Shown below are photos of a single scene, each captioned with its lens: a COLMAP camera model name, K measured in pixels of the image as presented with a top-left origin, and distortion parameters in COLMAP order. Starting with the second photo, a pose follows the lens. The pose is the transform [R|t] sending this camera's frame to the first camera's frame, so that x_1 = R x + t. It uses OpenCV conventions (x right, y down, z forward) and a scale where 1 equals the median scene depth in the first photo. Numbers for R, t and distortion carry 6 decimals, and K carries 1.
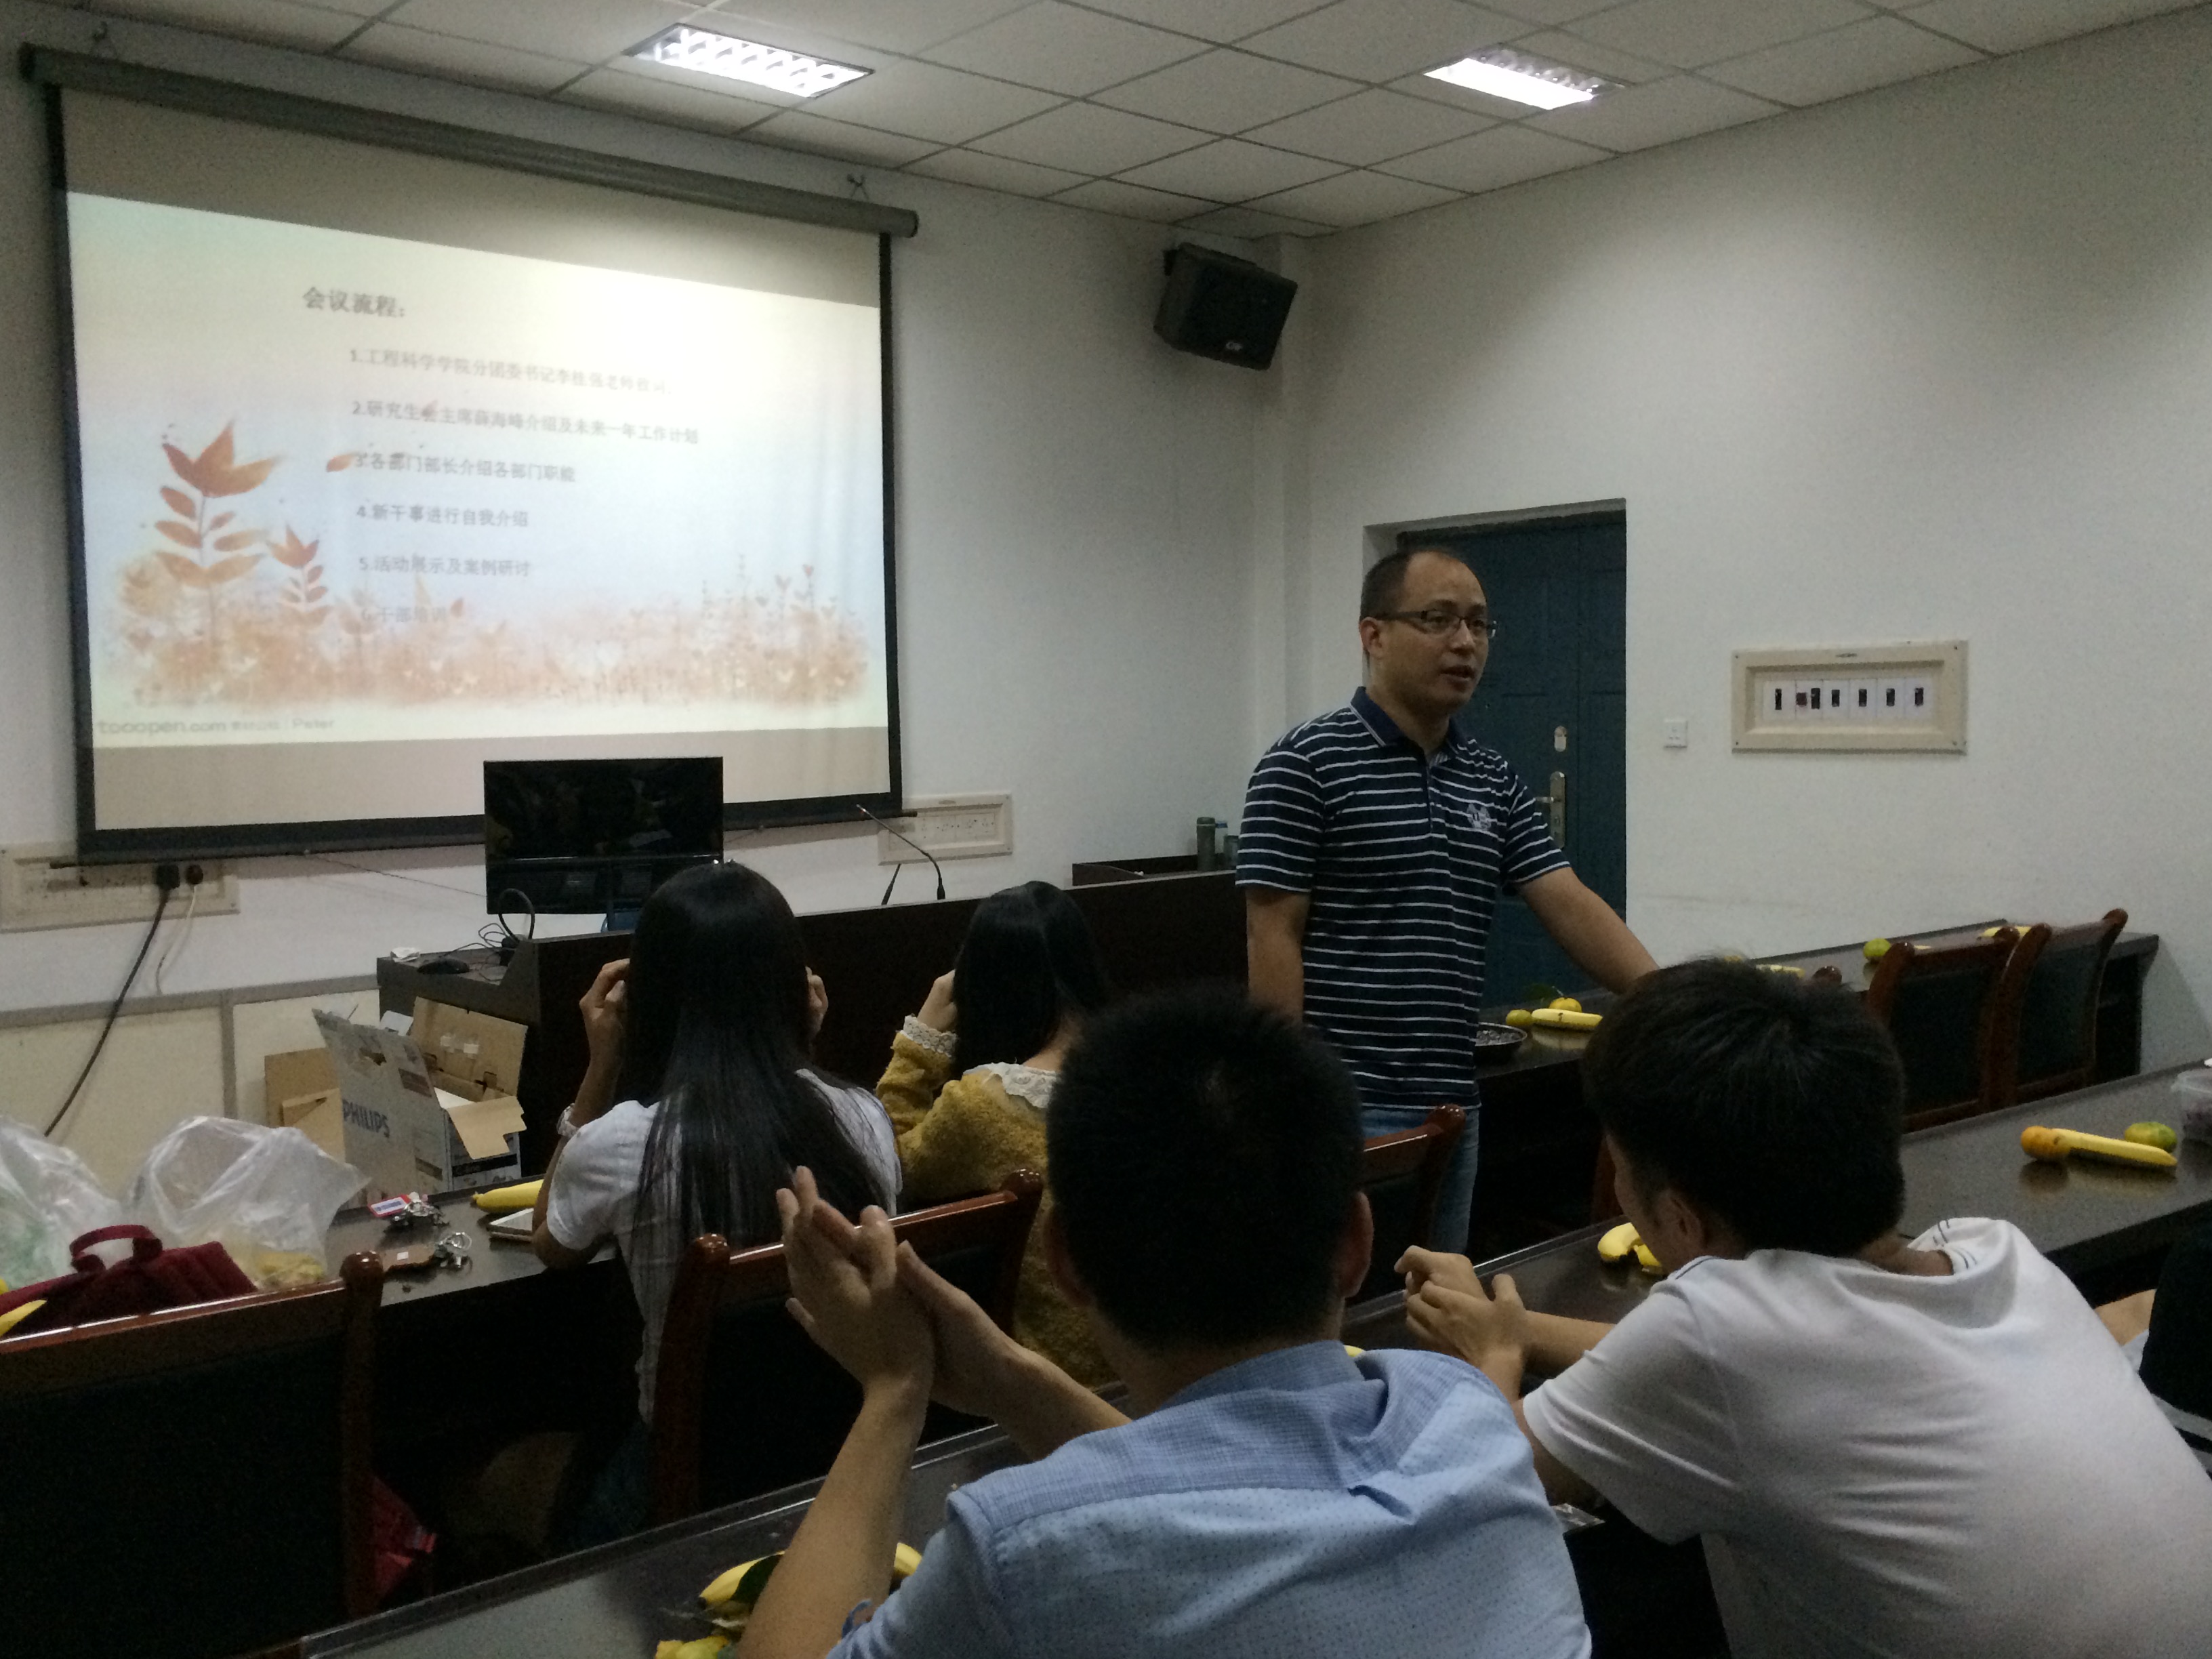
lens RADIAL K [[2000.4, 0, 1106.0], [0, 2000.4, 829.5], [0, 0, 1]] dist [0.001595, -0.011048]
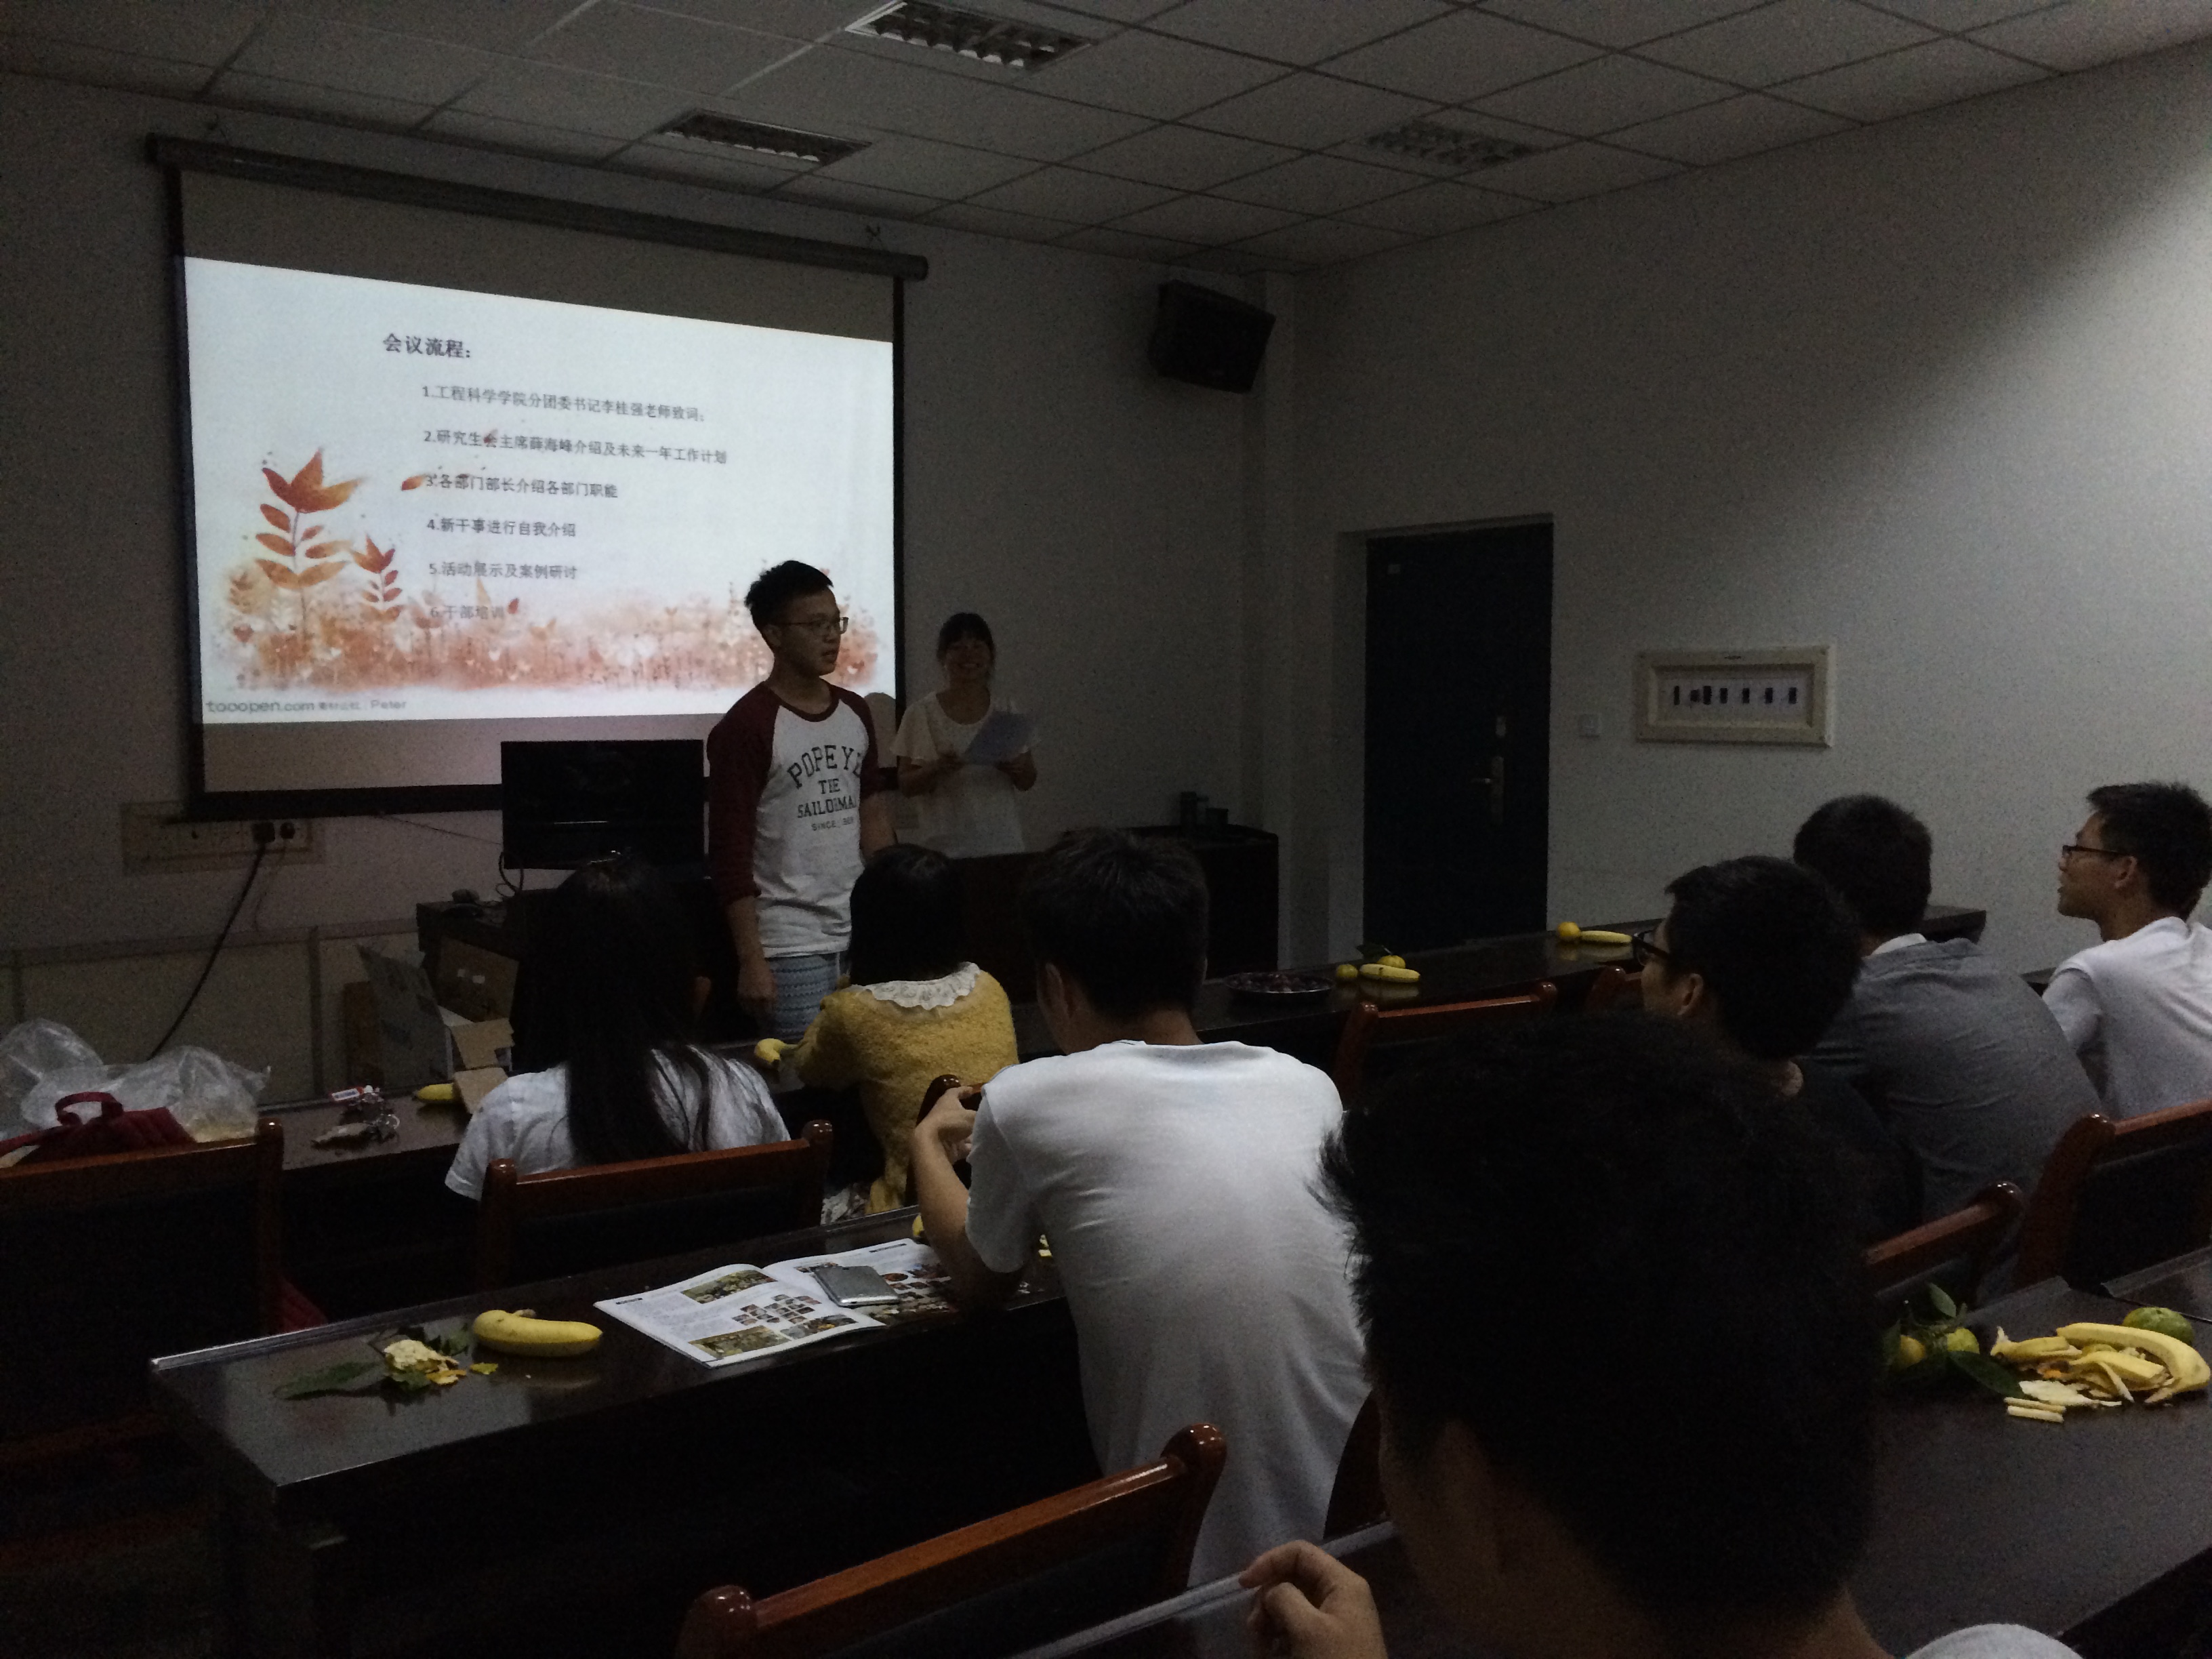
lens RADIAL K [[1887.8, 0, 1106.0], [0, 1887.8, 829.5], [0, 0, 1]] dist [-0.007983, -0.000508]
pose [[0.997999, 0.015688, -0.061250, 0.094338], [-0.014517, 0.999704, 0.019513, -0.006894], [0.061538, -0.018585, 0.997932, -0.085581]]
